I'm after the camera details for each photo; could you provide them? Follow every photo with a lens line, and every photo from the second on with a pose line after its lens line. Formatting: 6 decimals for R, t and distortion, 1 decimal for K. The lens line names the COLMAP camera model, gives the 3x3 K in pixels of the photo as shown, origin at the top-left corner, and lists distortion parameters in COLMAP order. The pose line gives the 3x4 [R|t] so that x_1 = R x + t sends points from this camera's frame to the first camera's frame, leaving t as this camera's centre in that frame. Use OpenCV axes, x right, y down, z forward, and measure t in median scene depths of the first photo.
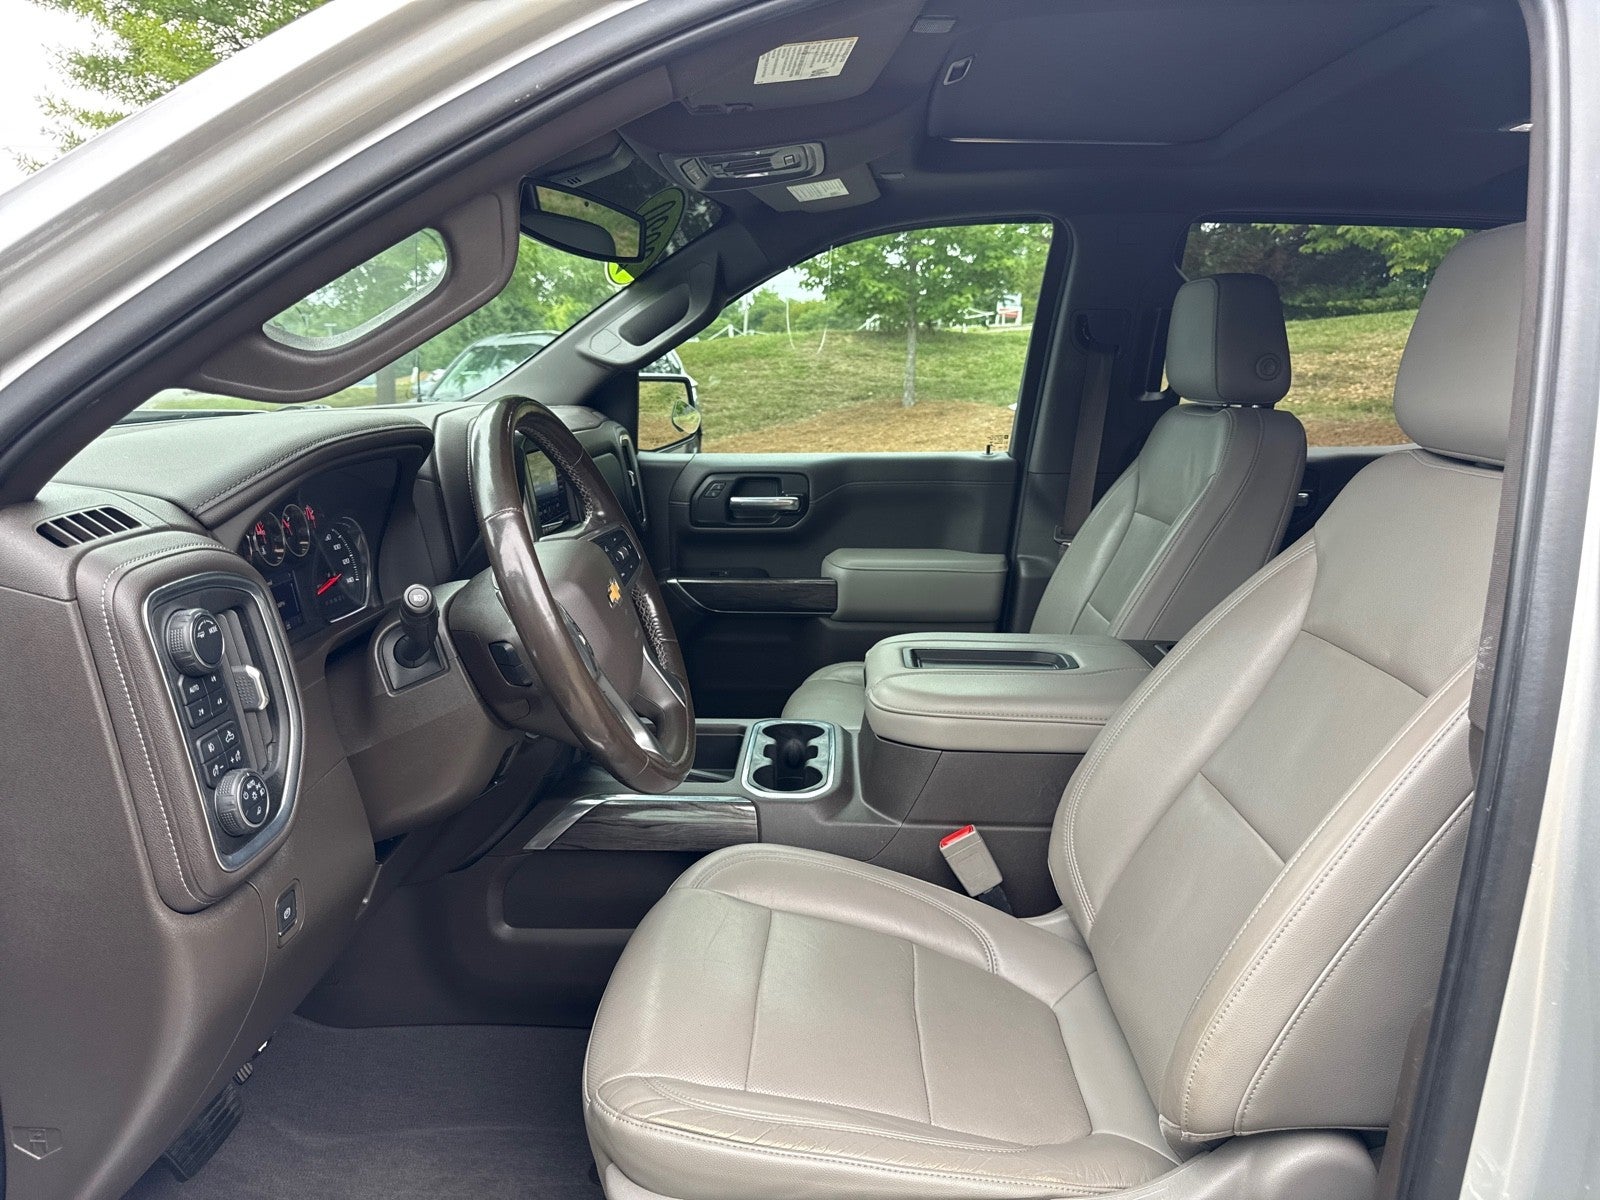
lens RADIAL K [[1145.8, 0, 817.9], [0, 1145.8, 606.7], [0, 0, 1]] dist [0.026018, -0.021797]
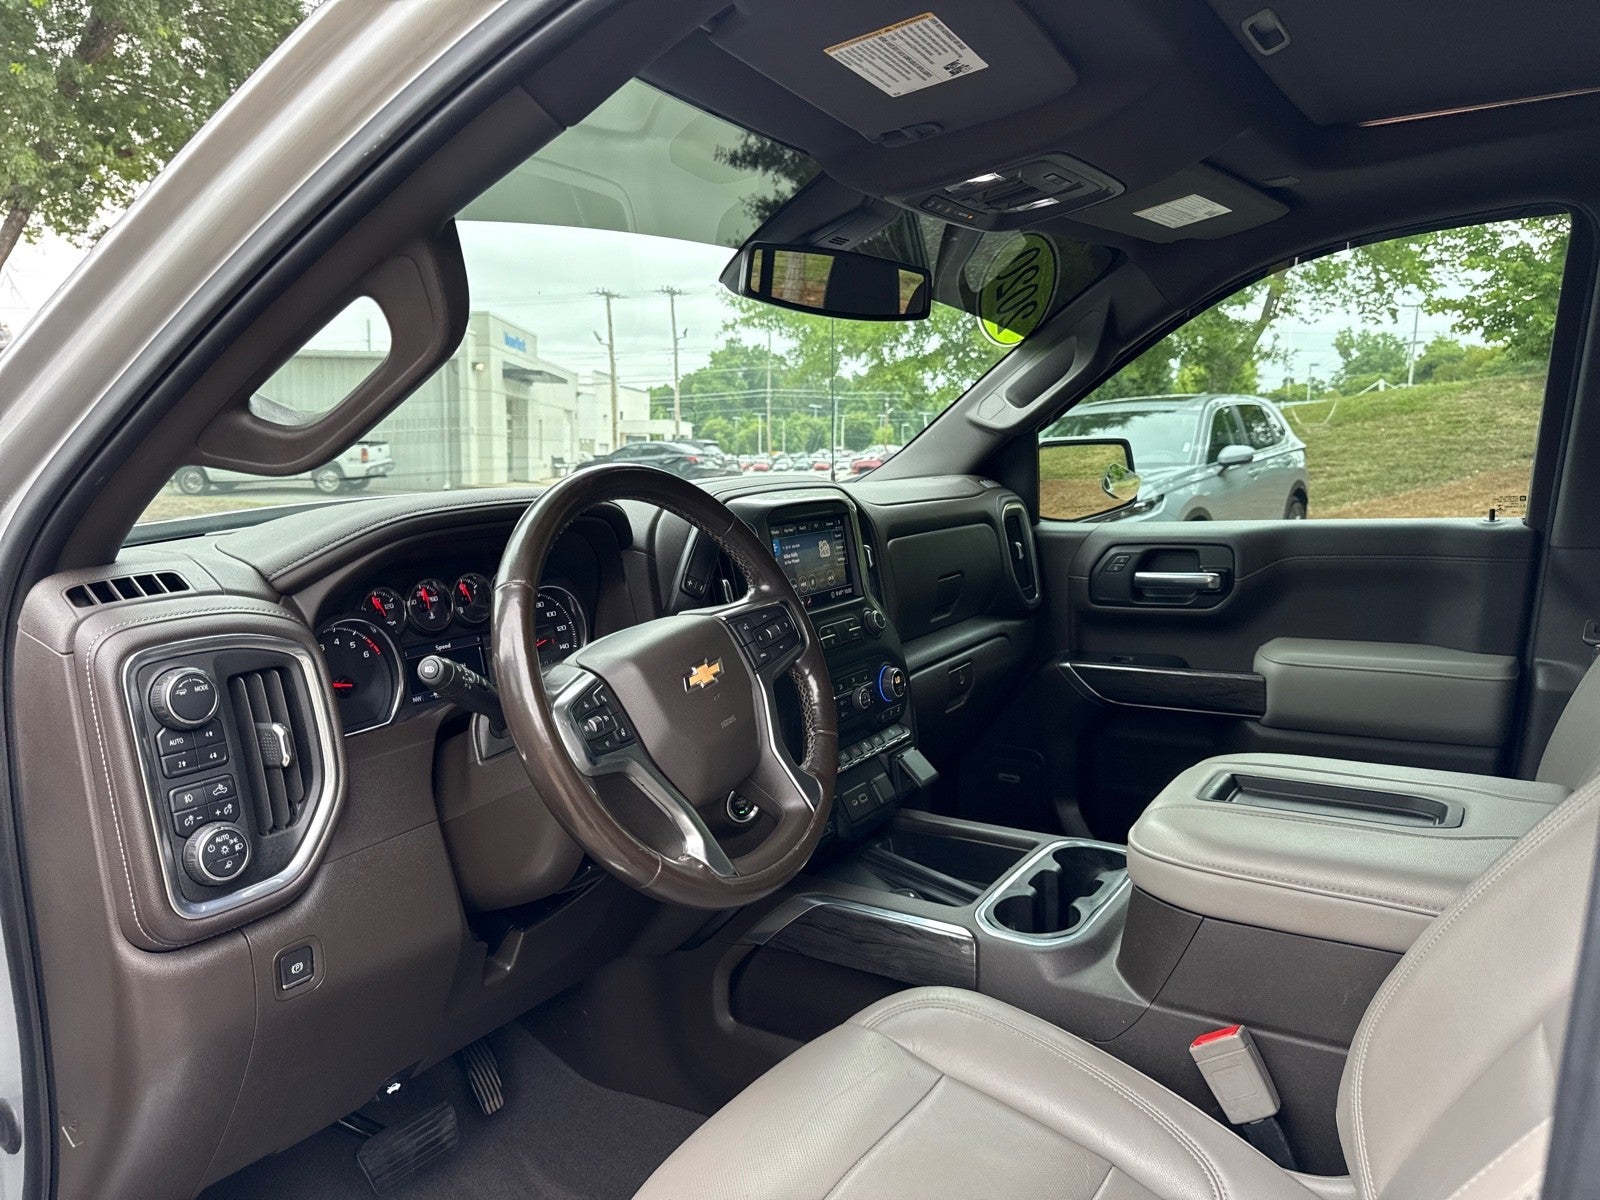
lens RADIAL K [[1145.8, 0, 788.7], [0, 1145.8, 589.8], [0, 0, 1]] dist [0.026018, -0.021797]
pose [[0.845893, 0.027081, -0.532664, 0.167372], [-0.067143, 0.996172, -0.055980, -0.015773], [0.529109, 0.083118, 0.844473, 0.124872]]
